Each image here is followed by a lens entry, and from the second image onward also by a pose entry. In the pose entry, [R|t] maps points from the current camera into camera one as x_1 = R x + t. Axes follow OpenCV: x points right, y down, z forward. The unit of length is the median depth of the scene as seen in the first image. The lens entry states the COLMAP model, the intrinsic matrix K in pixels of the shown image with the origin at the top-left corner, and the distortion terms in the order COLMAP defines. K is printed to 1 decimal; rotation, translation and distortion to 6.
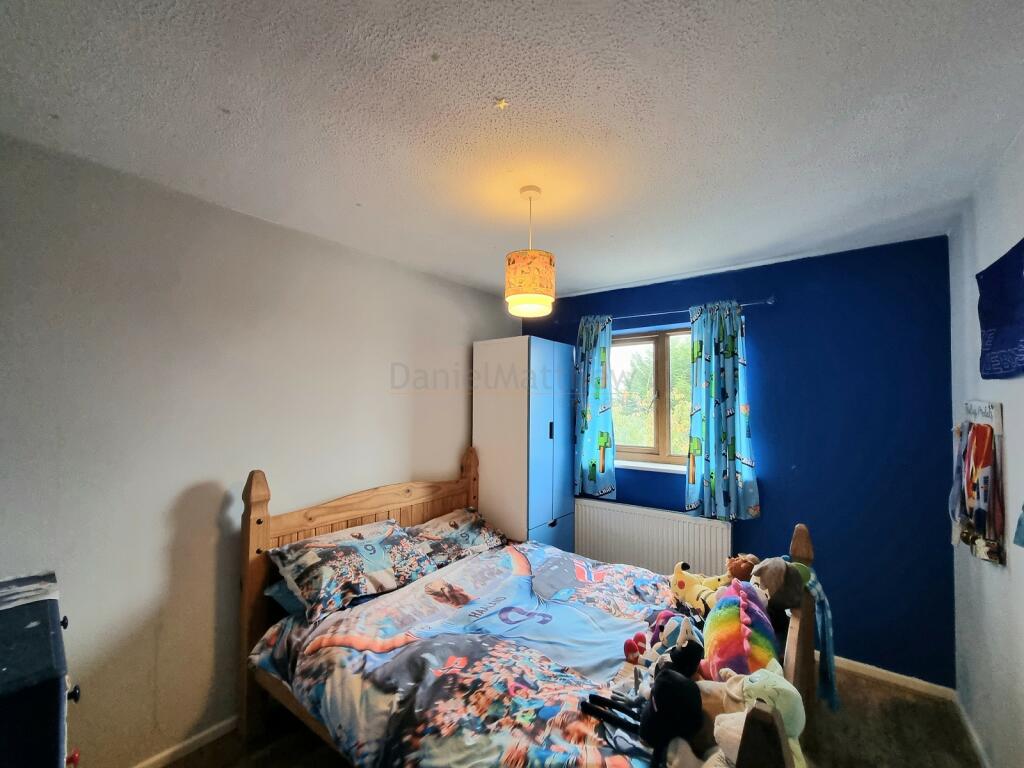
lens RADIAL K [[421.3, 0, 516.5], [0, 421.3, 397.1], [0, 0, 1]] dist [-0.002305, 0.000303]
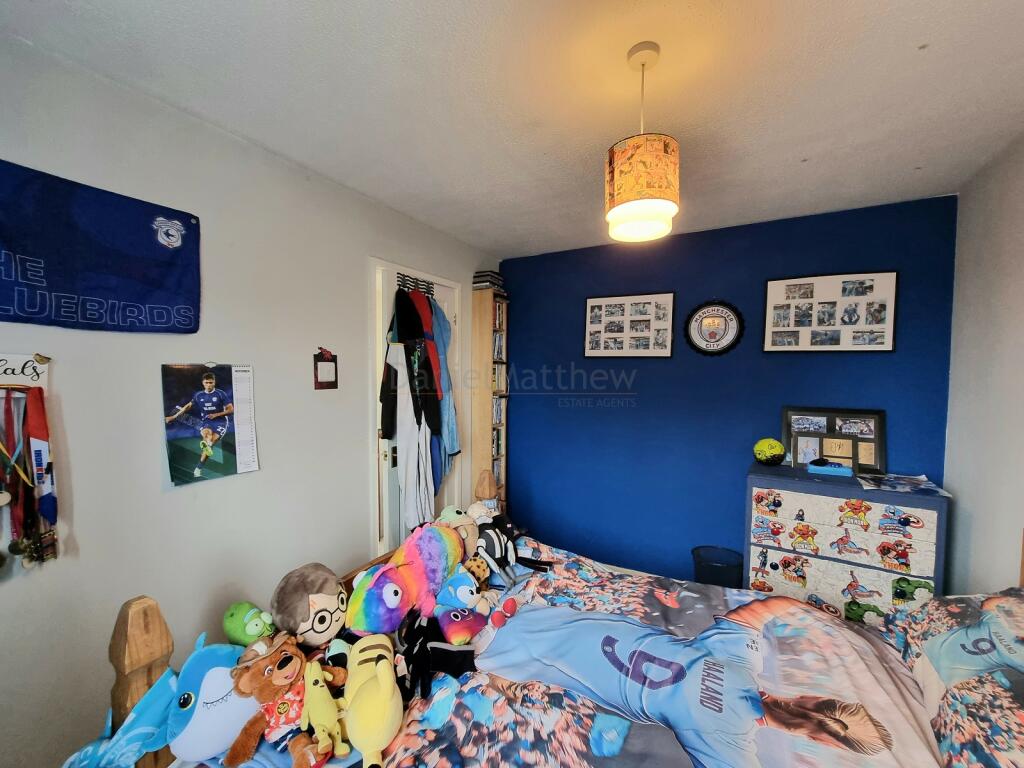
lens RADIAL K [[421.3, 0, 516.5], [0, 421.3, 397.1], [0, 0, 1]] dist [-0.002305, 0.000303]
pose [[-0.990503, -0.001804, -0.137479, 0.339577], [-0.006789, 0.999336, 0.035803, 0.050460], [0.137324, 0.036396, -0.989857, 1.704793]]
